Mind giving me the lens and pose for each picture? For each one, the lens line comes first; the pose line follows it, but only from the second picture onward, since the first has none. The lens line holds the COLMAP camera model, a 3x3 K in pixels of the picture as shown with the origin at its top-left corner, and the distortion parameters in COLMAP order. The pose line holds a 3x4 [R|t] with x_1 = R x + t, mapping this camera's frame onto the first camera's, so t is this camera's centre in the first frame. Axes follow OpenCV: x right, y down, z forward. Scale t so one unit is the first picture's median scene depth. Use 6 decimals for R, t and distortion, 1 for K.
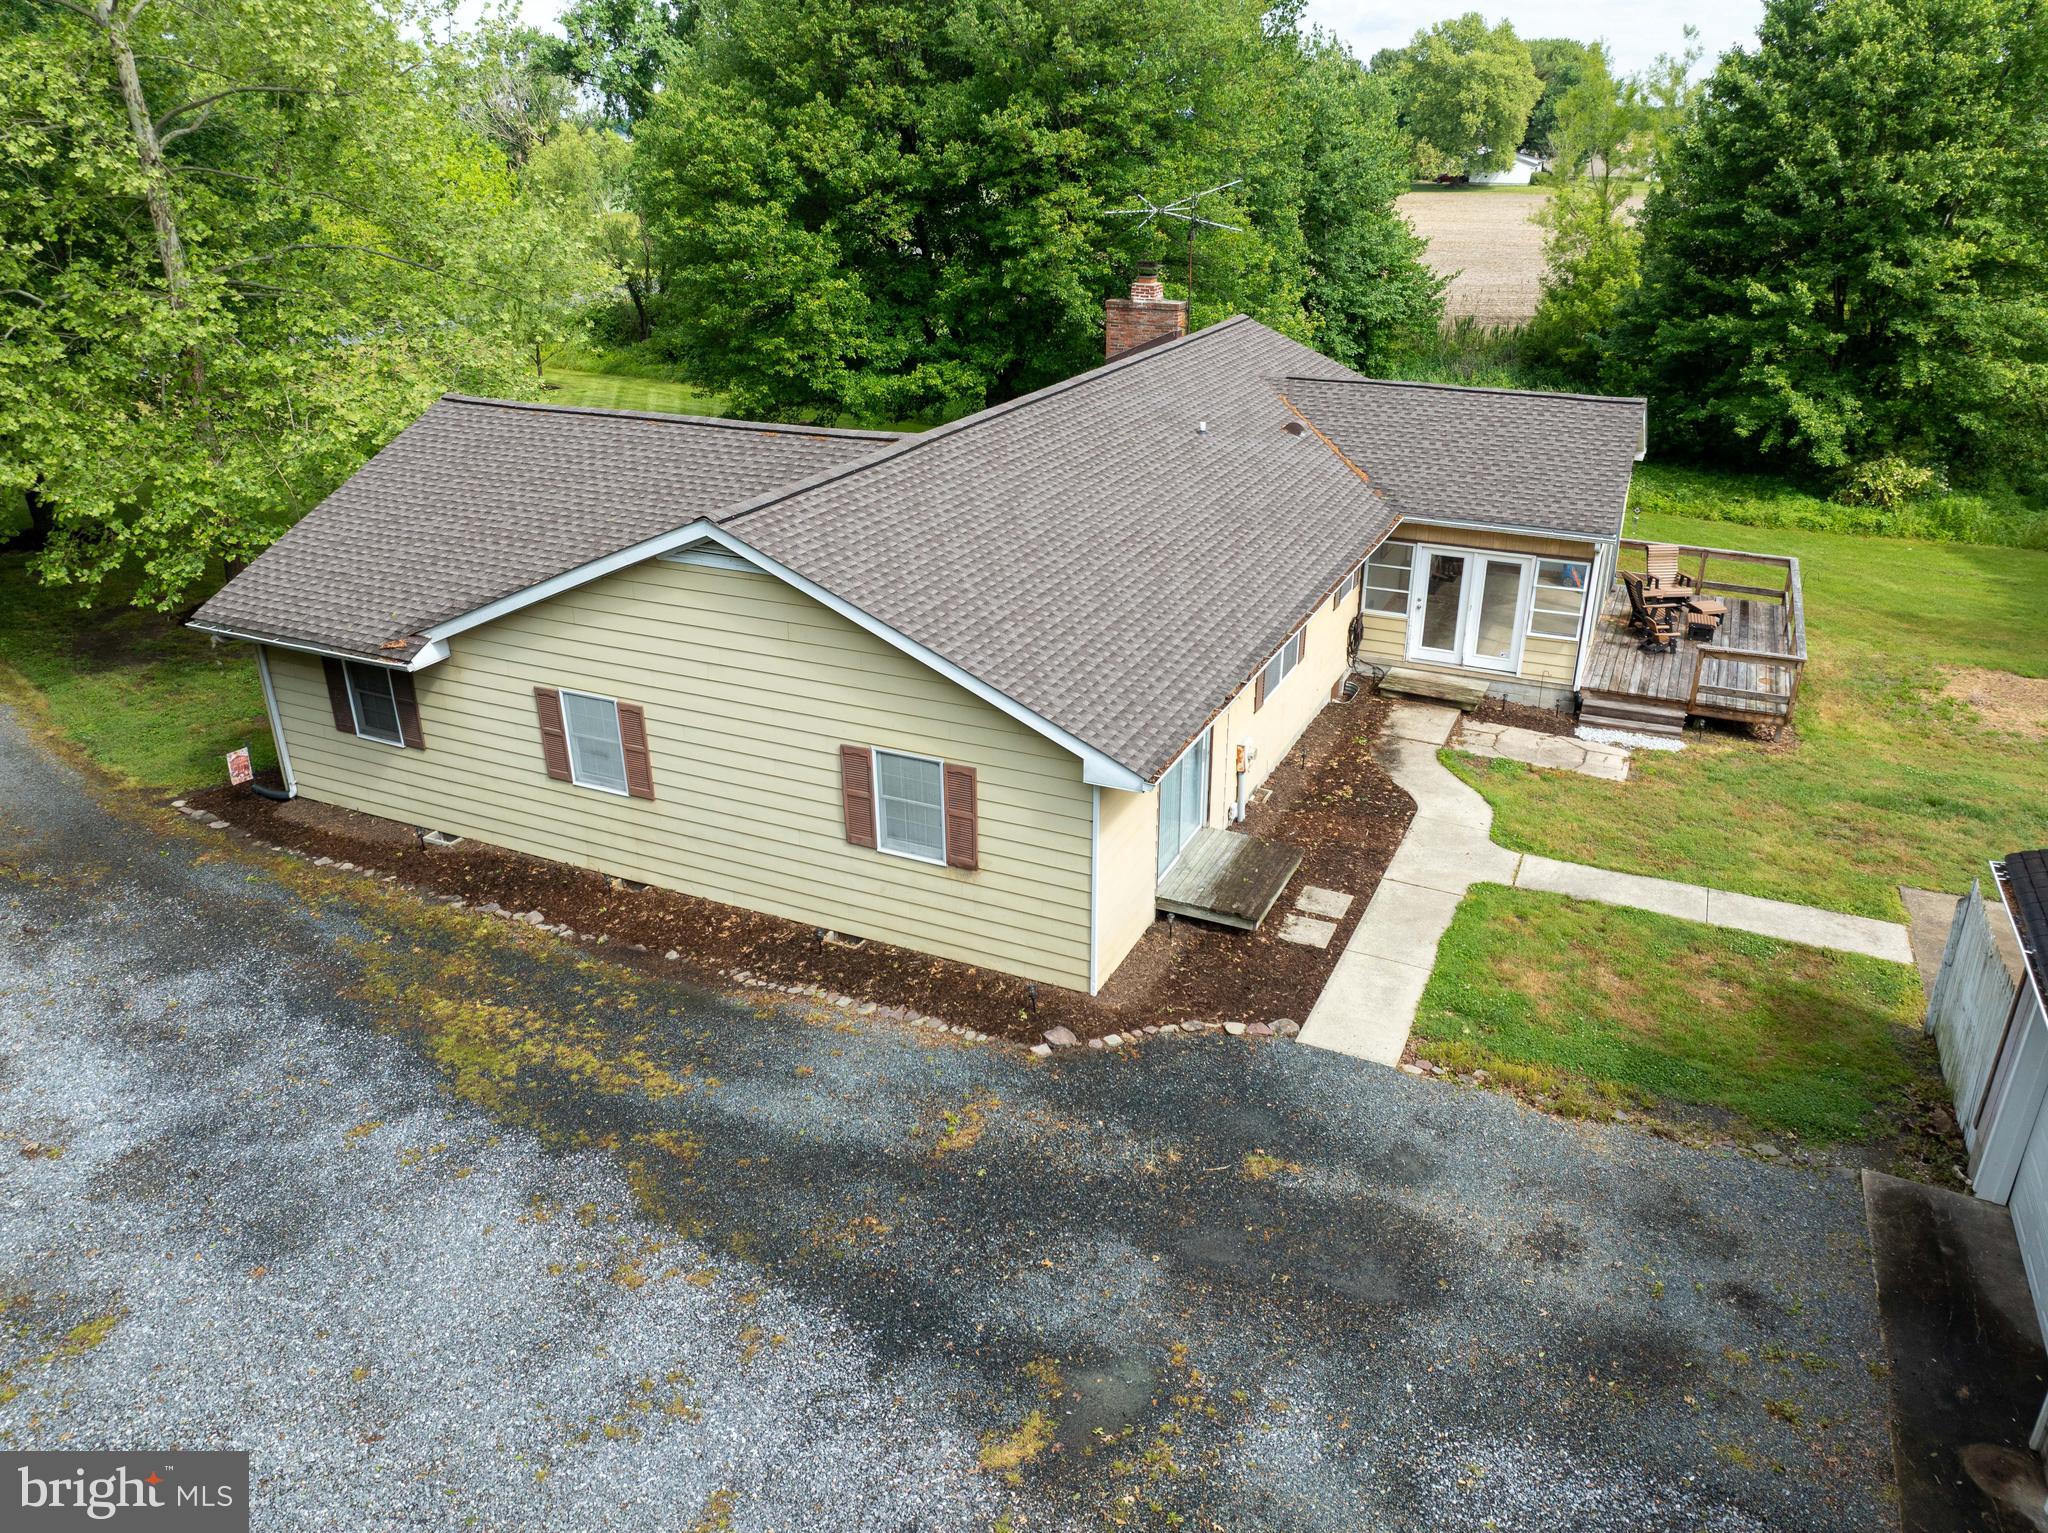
lens RADIAL K [[1441.6, 0, 1027.3], [0, 1441.6, 765.5], [0, 0, 1]] dist [-0.039573, 0.001984]
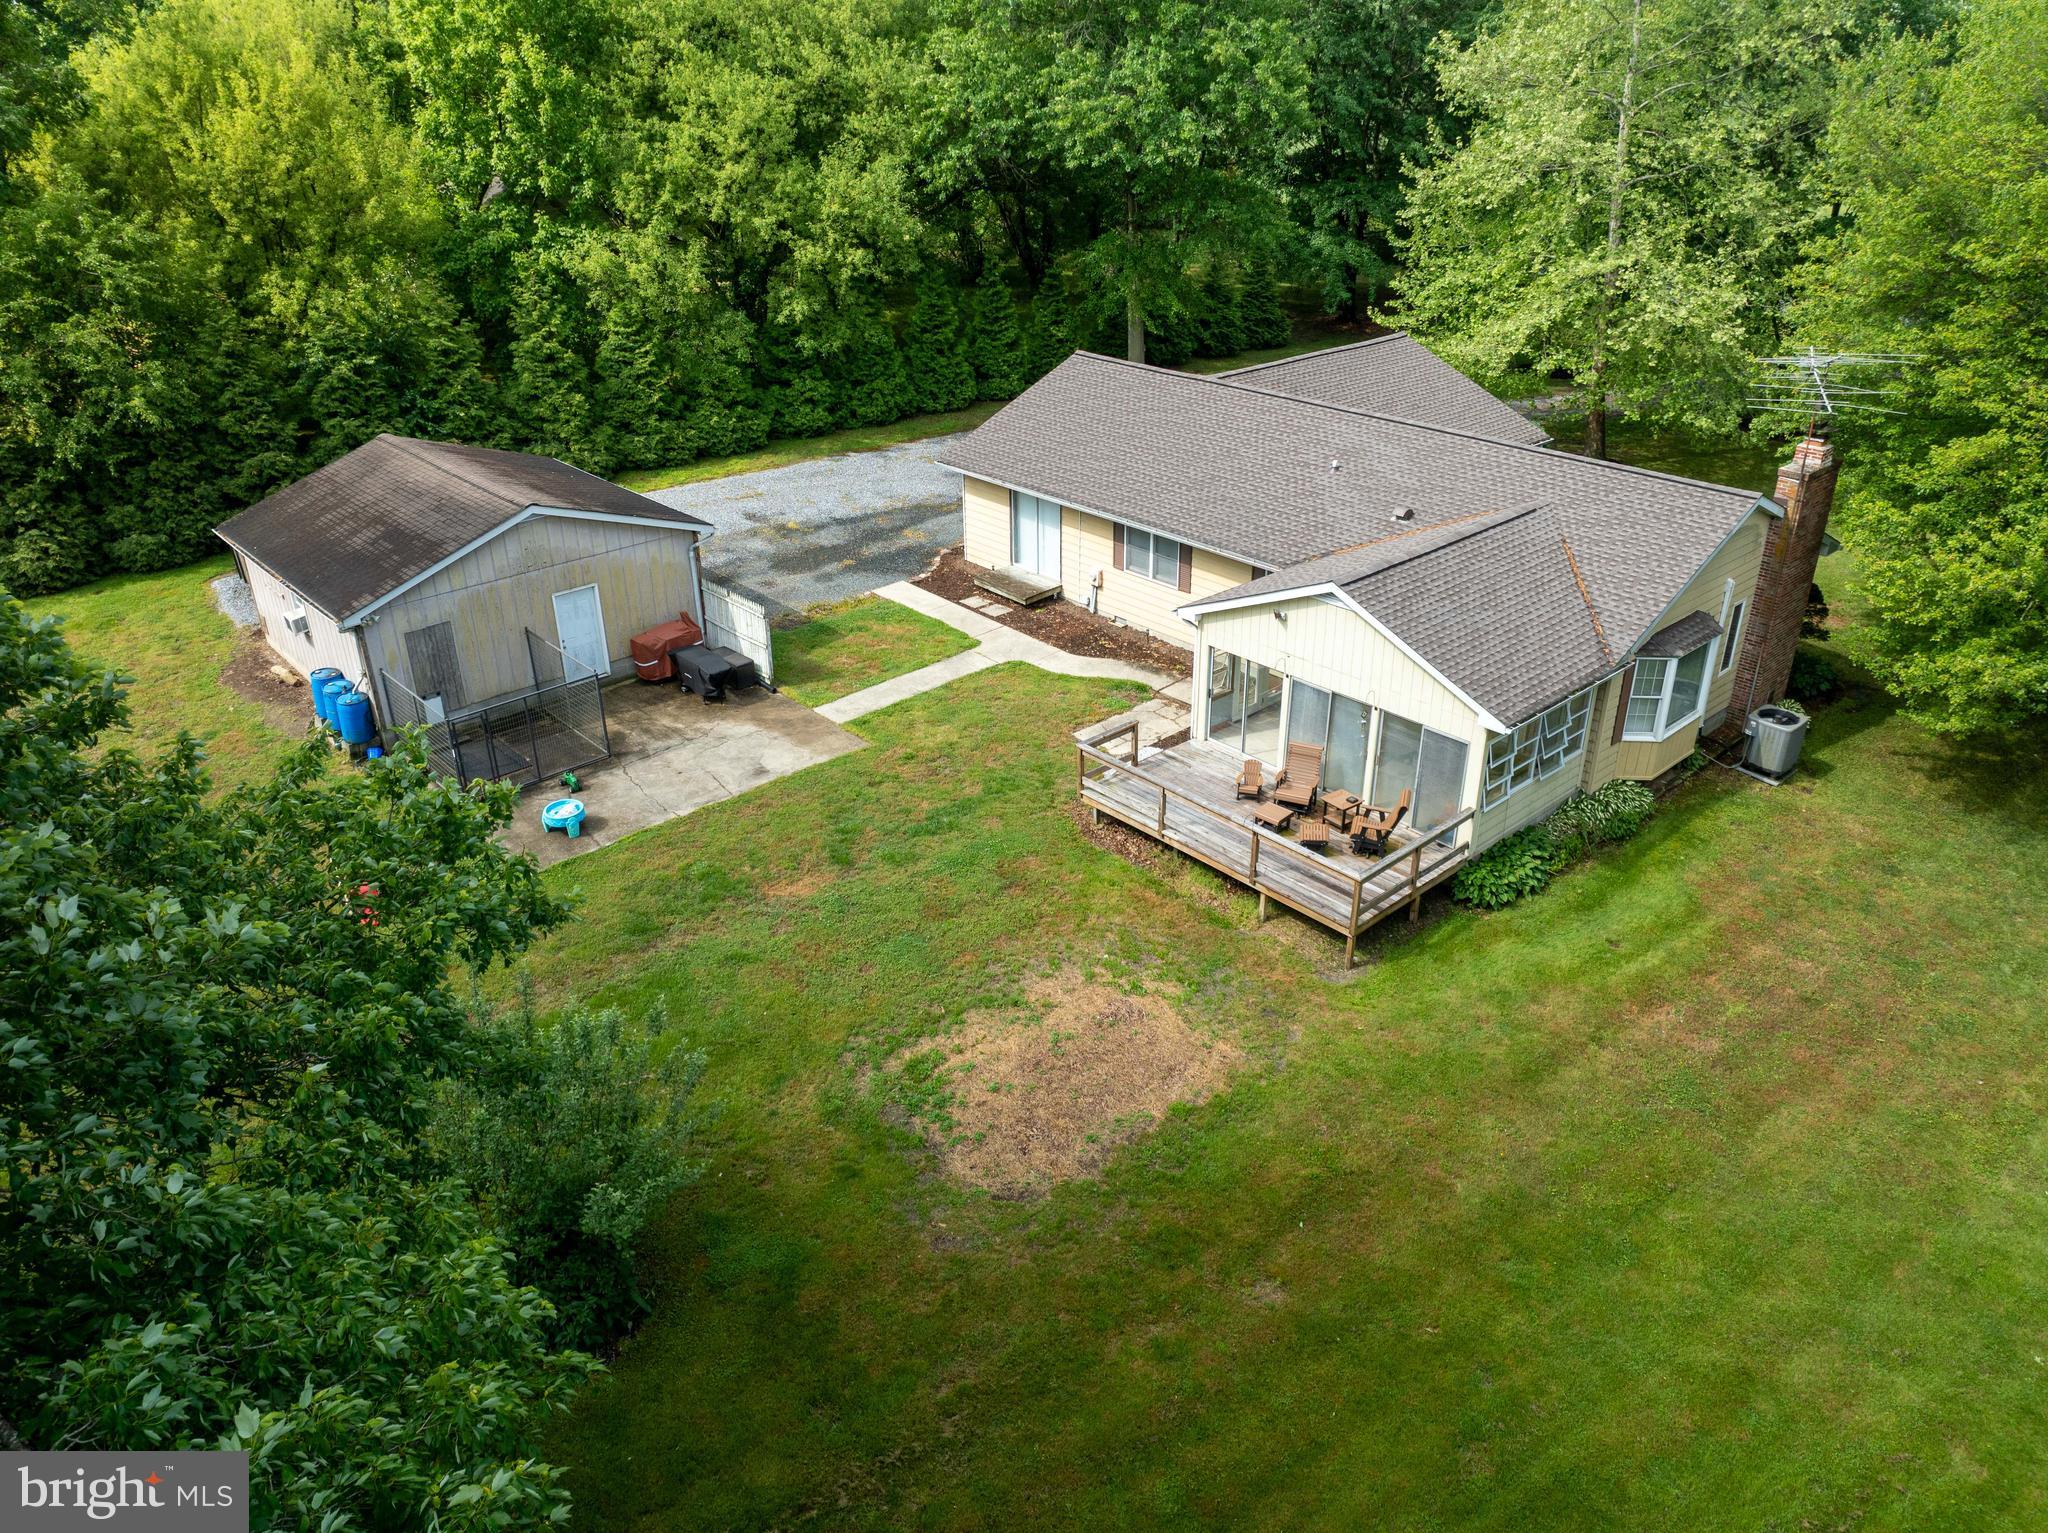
lens RADIAL K [[1441.6, 0, 1027.3], [0, 1441.6, 765.5], [0, 0, 1]] dist [-0.039573, 0.001984]
pose [[-0.386375, 0.433330, -0.814211, 2.005243], [-0.363859, 0.739561, 0.566265, -0.940449], [0.847538, 0.515049, -0.128077, 1.458251]]
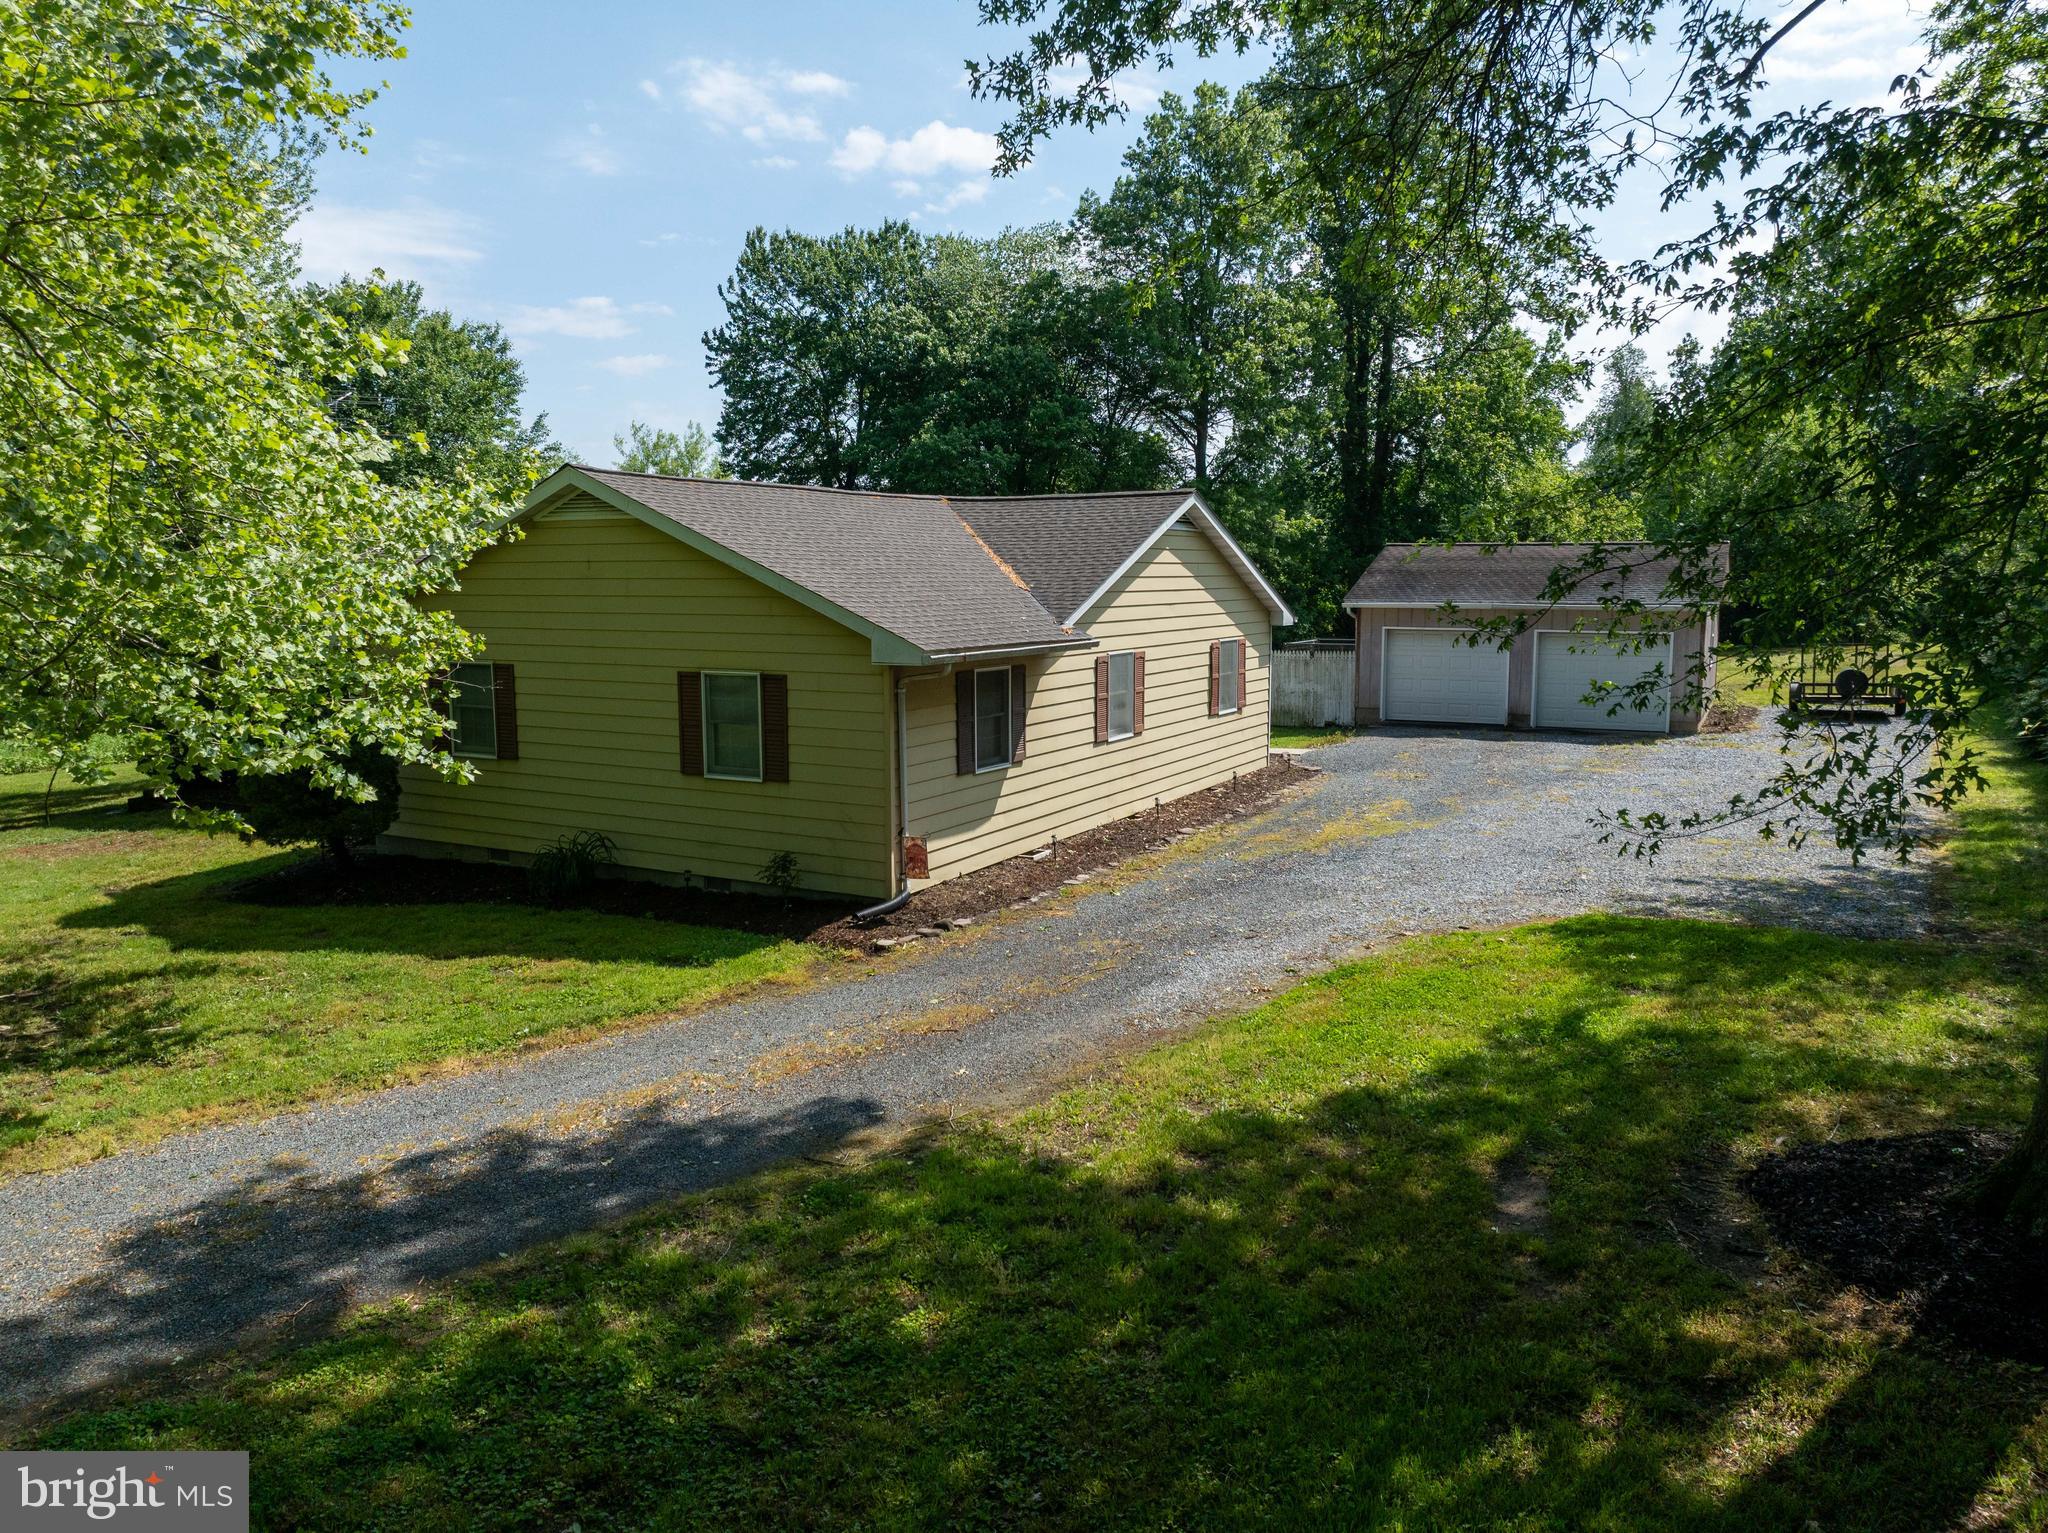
lens RADIAL K [[1419.8, 0, 1029.5], [0, 1419.8, 772.6], [0, 0, 1]] dist [-0.033698, -0.004236]
pose [[0.054284, -0.129588, 0.990081, -1.527805], [0.408096, 0.907830, 0.096448, -0.105769], [-0.911324, 0.398812, 0.102165, 0.997414]]
